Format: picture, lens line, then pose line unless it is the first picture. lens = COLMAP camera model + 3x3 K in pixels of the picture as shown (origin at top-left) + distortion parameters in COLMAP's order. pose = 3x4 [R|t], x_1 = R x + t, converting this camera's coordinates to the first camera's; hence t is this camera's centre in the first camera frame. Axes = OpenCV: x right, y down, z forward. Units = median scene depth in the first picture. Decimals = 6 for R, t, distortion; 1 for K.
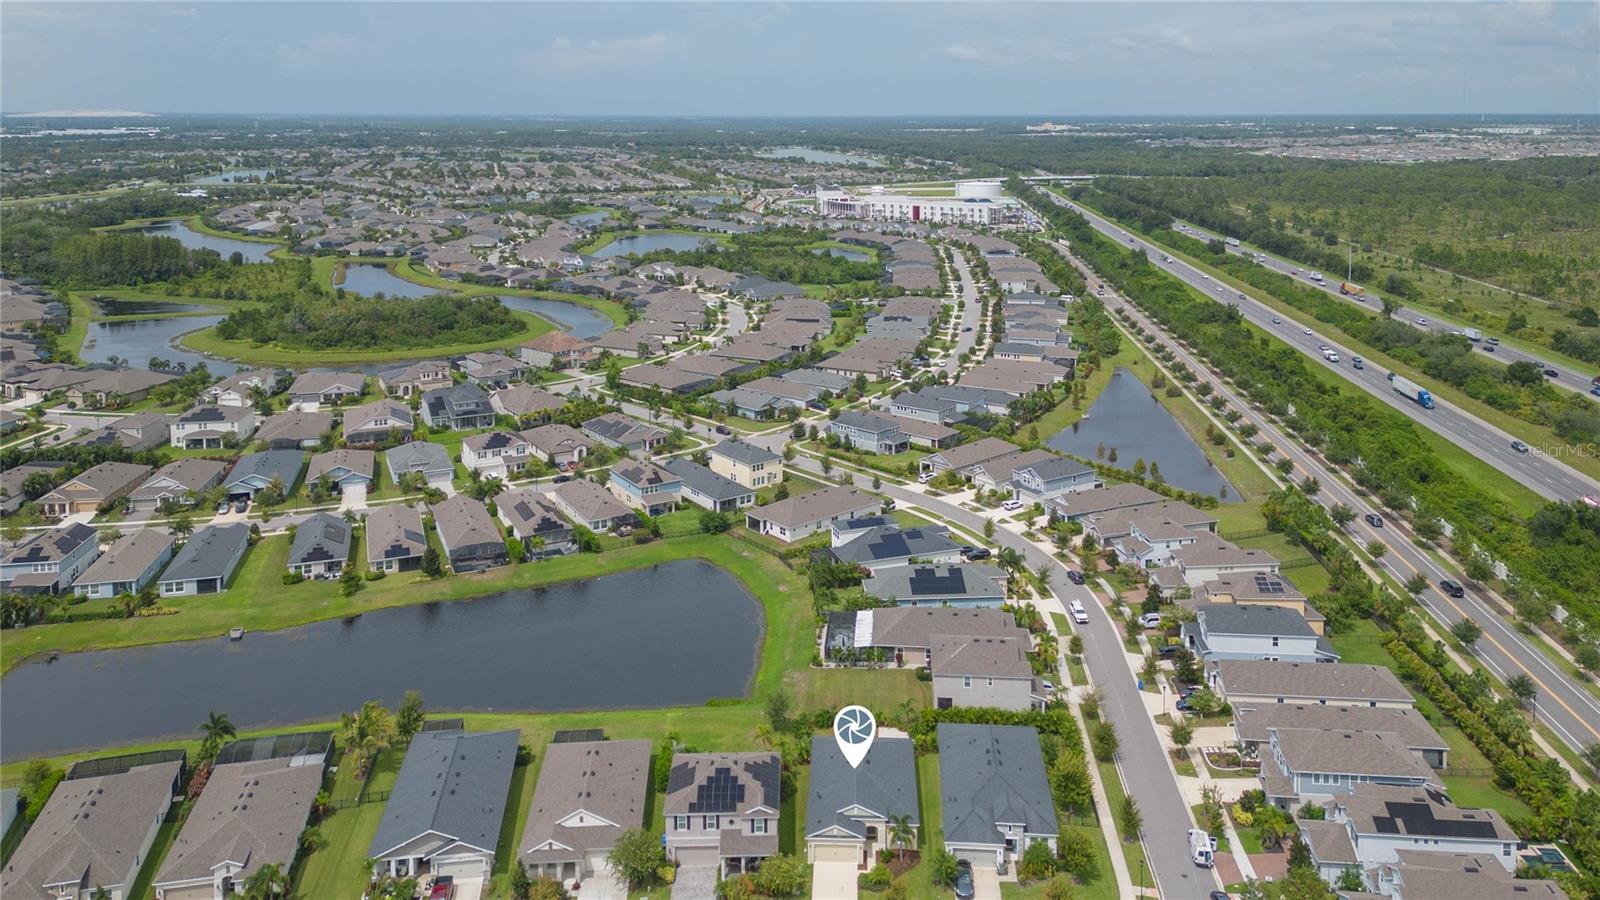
lens RADIAL K [[1111.3, 0, 797.2], [0, 1111.3, 424.2], [0, 0, 1]] dist [0.090295, -0.122924]
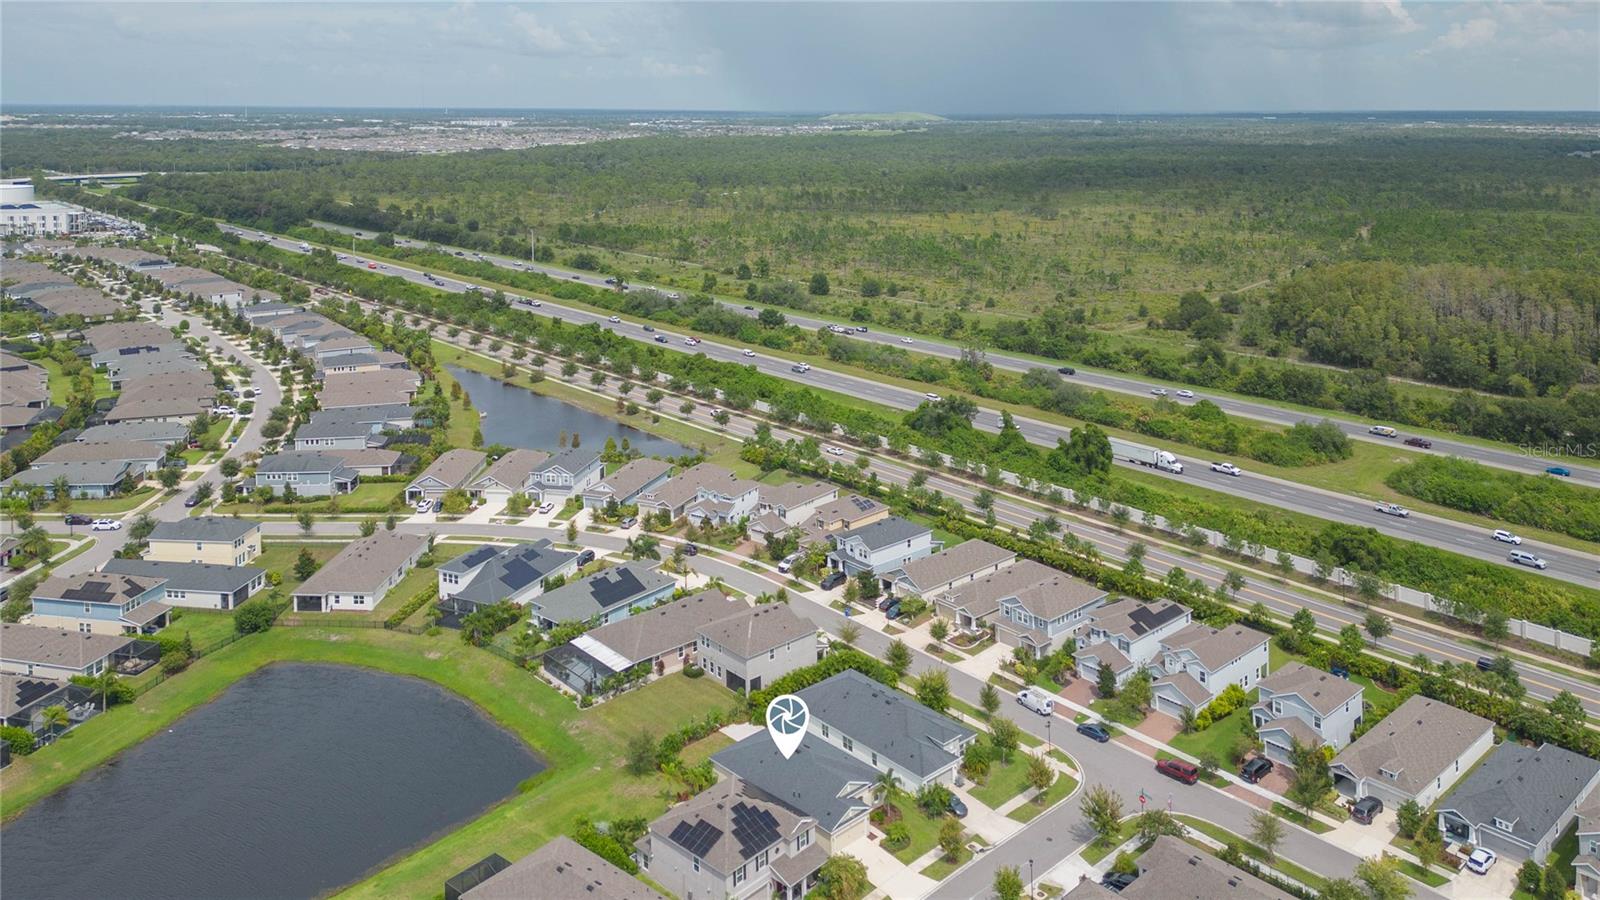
lens RADIAL K [[1156.1, 0, 791.1], [0, 1156.1, 345.4], [0, 0, 1]] dist [0.096502, -0.136154]
pose [[0.691499, -0.139163, 0.708846, -0.366309], [0.186227, 0.982443, 0.011206, -0.038155], [-0.697960, 0.124258, 0.705275, 0.129610]]
